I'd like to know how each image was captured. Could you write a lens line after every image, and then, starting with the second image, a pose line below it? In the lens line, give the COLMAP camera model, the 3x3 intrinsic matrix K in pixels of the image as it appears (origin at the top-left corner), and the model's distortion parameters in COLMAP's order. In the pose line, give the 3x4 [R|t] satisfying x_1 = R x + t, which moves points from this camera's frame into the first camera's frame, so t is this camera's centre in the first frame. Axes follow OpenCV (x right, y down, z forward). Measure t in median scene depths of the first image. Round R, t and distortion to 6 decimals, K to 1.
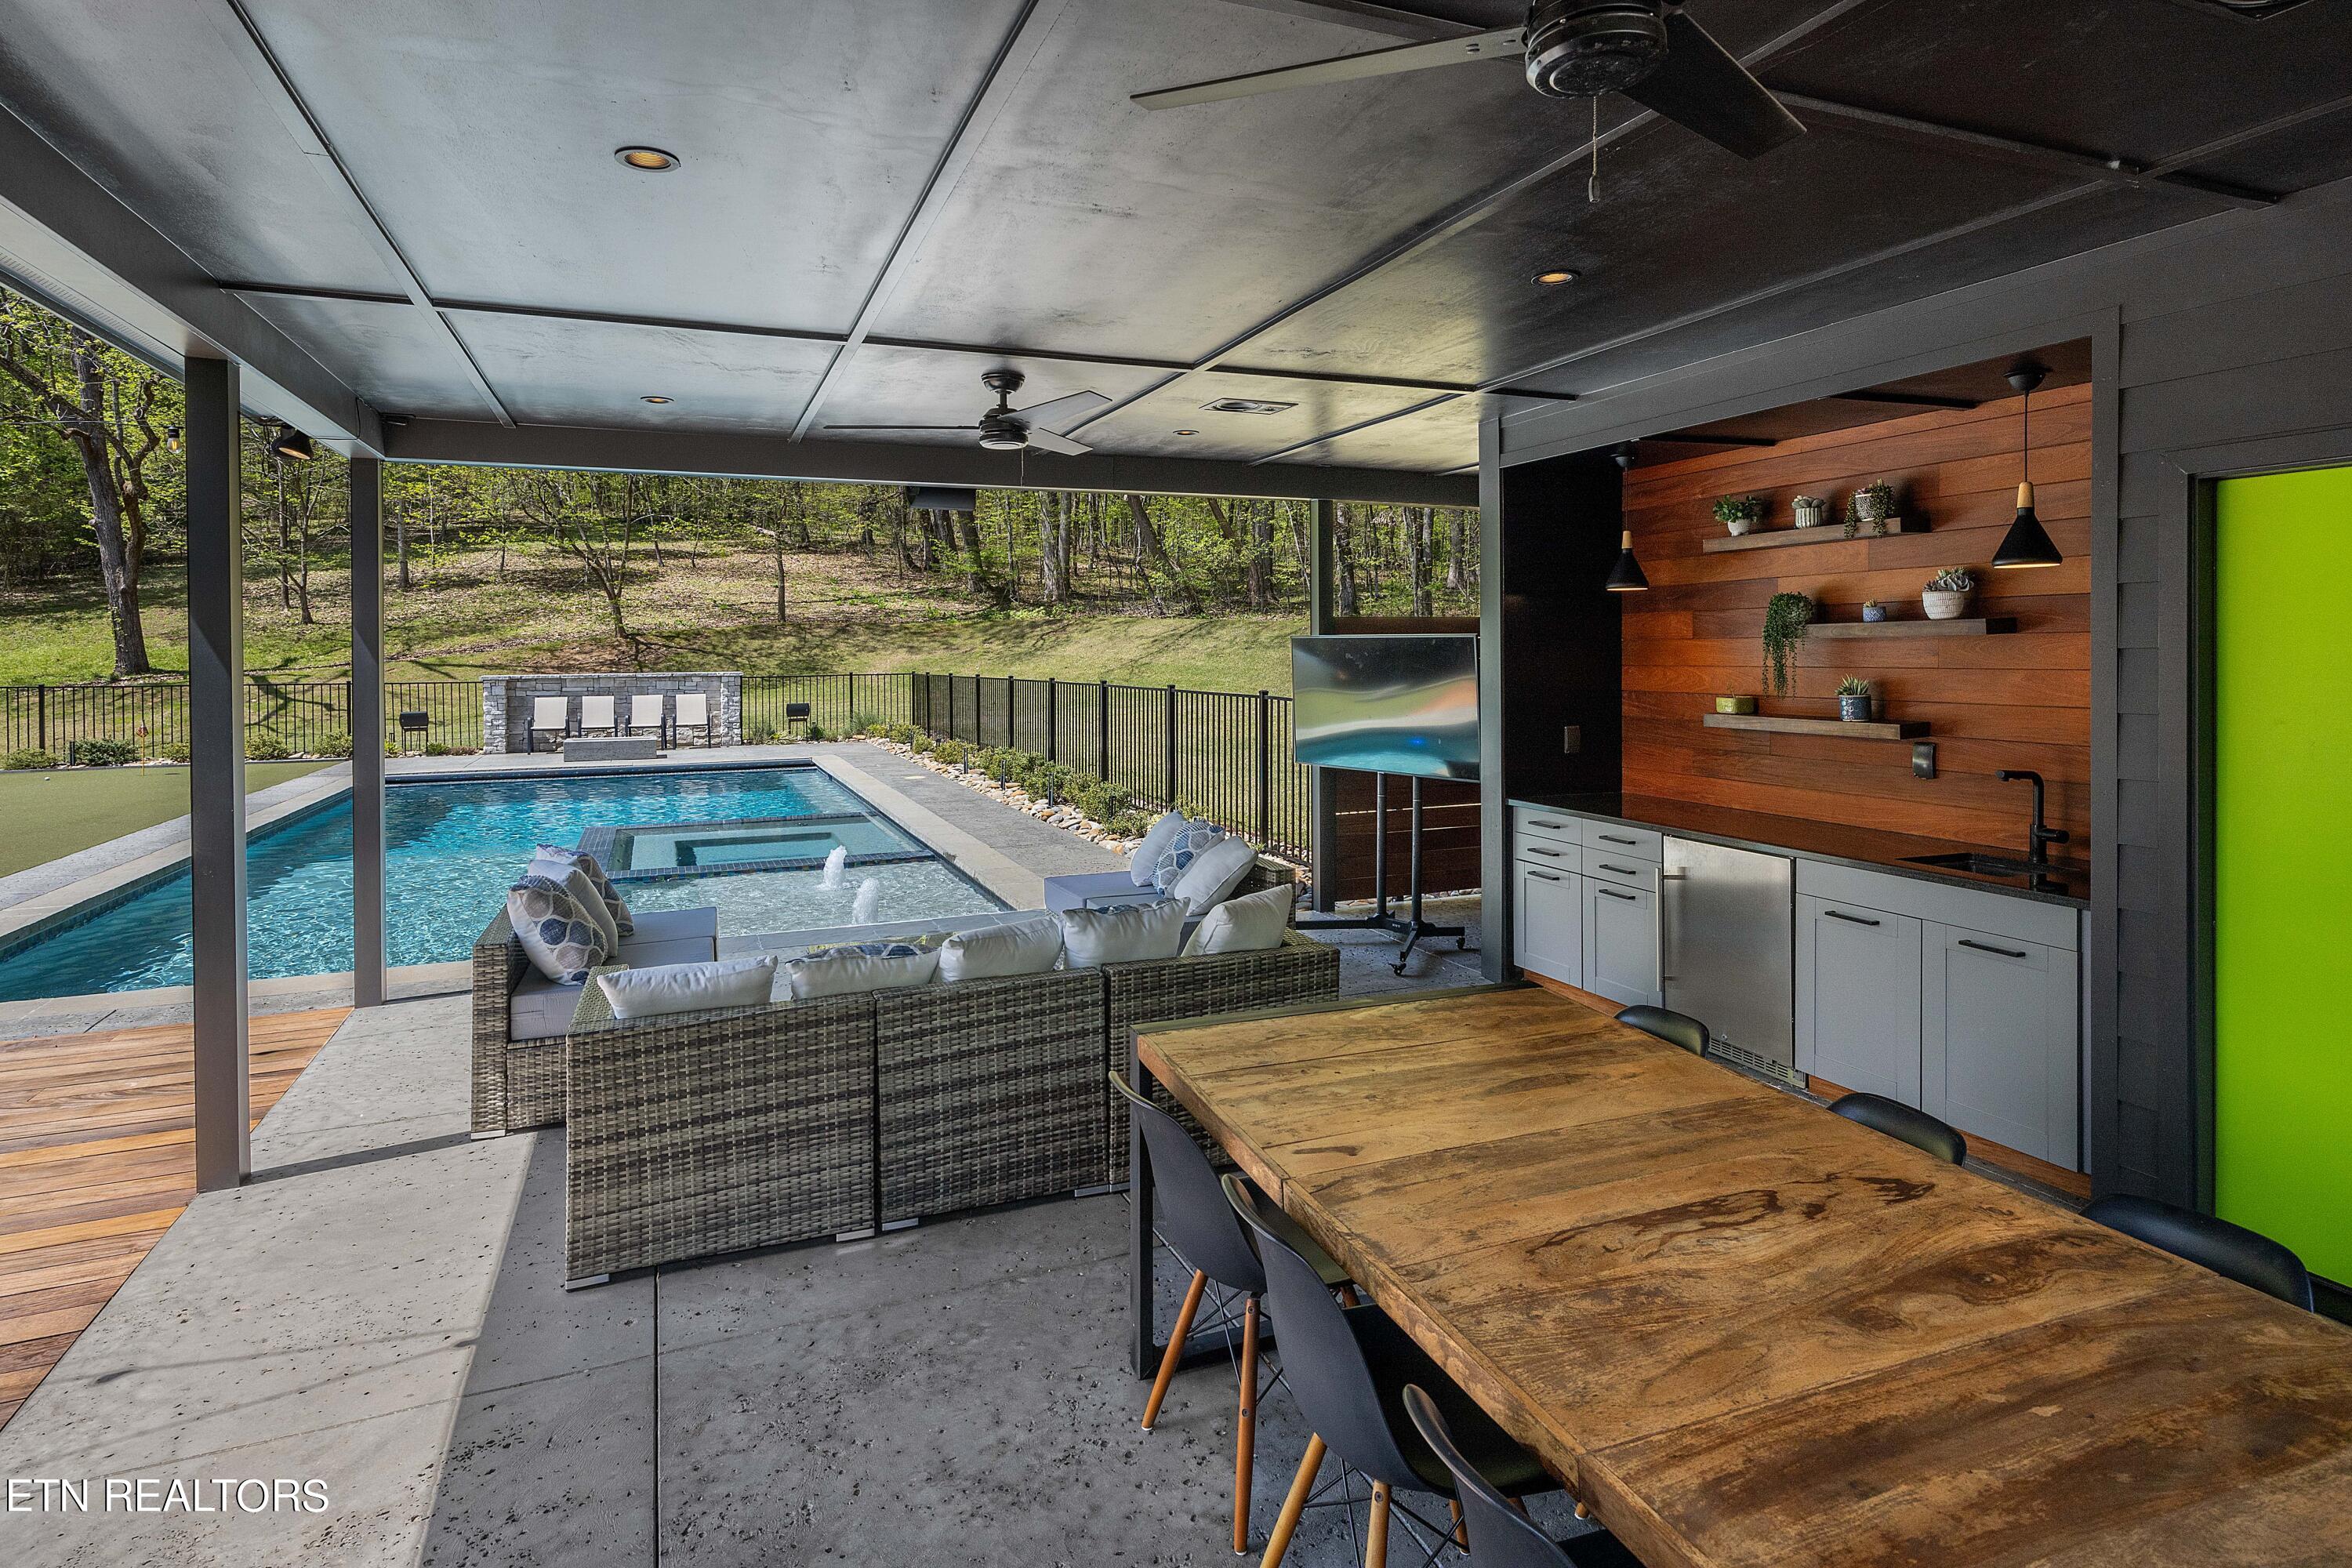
lens RADIAL K [[1185.8, 0, 1166.6], [0, 1185.8, 753.2], [0, 0, 1]] dist [0.002310, 0.000268]
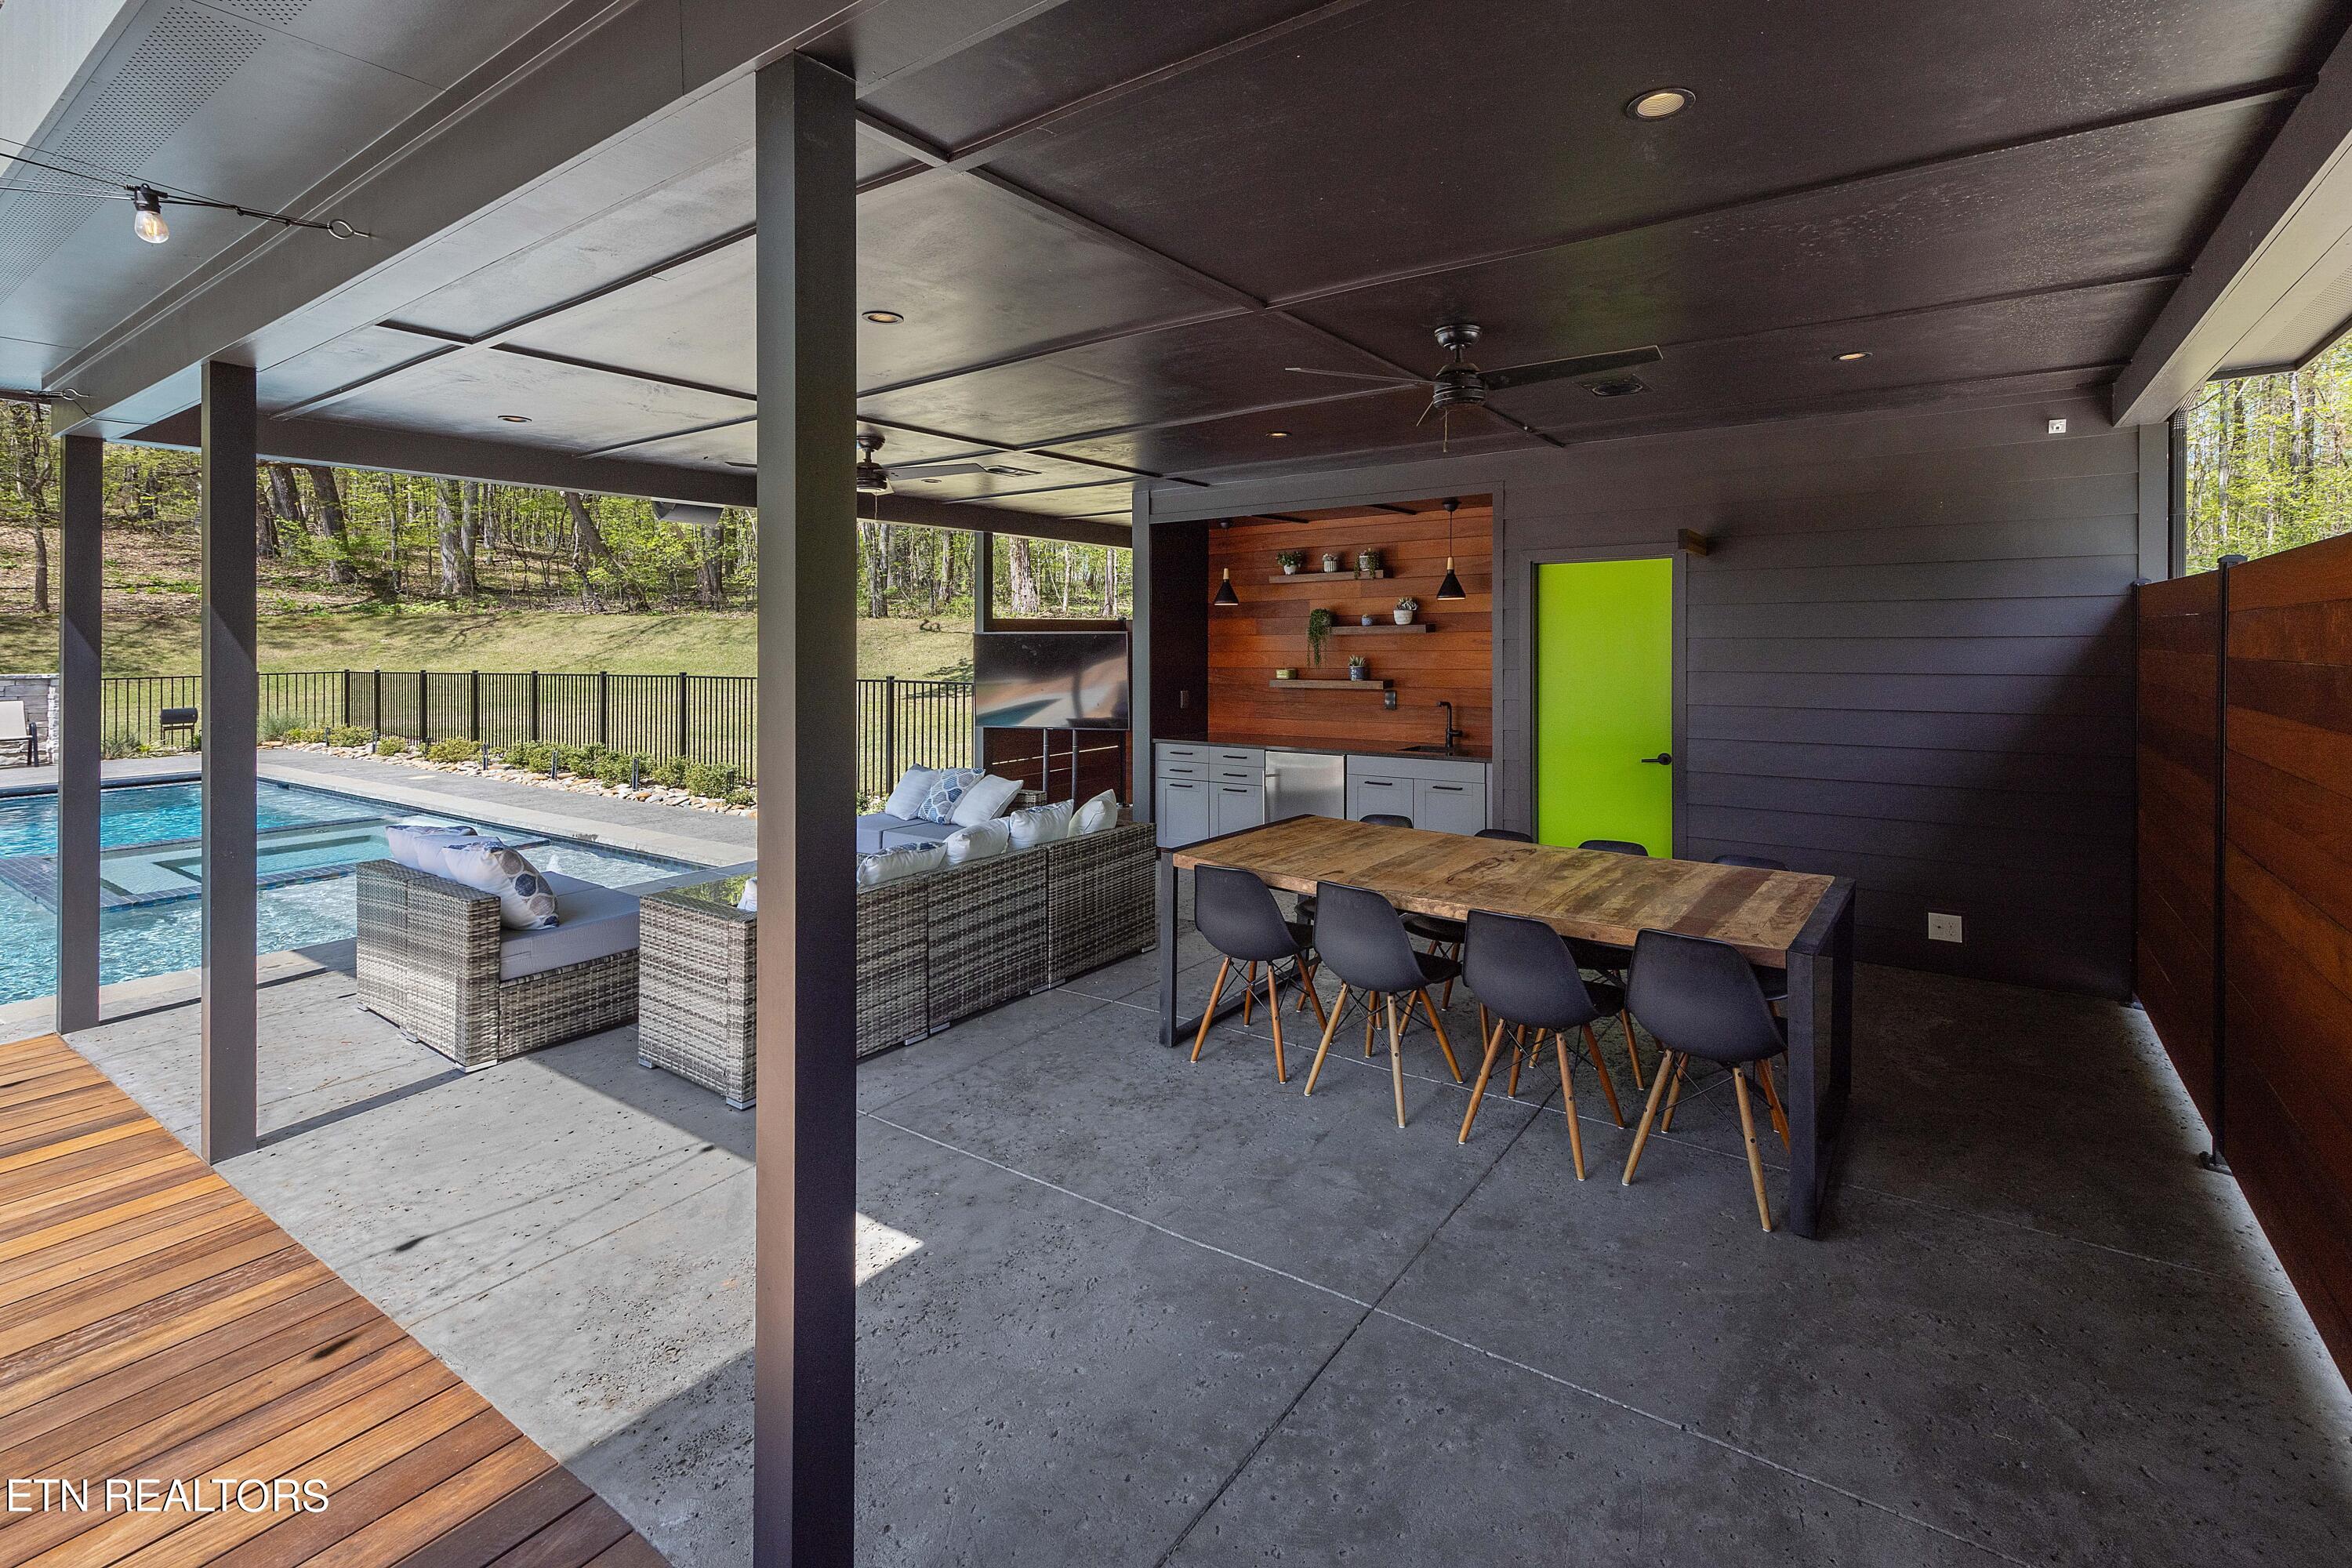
lens RADIAL K [[1058.7, 0, 1176.0], [0, 1058.7, 784.0], [0, 0, 1]] dist [0.001826, 0.000091]
pose [[0.840136, -0.073557, 0.537364, -0.530411], [0.050434, 0.997063, 0.057633, 0.023538], [-0.540025, -0.021318, 0.841379, -0.217273]]
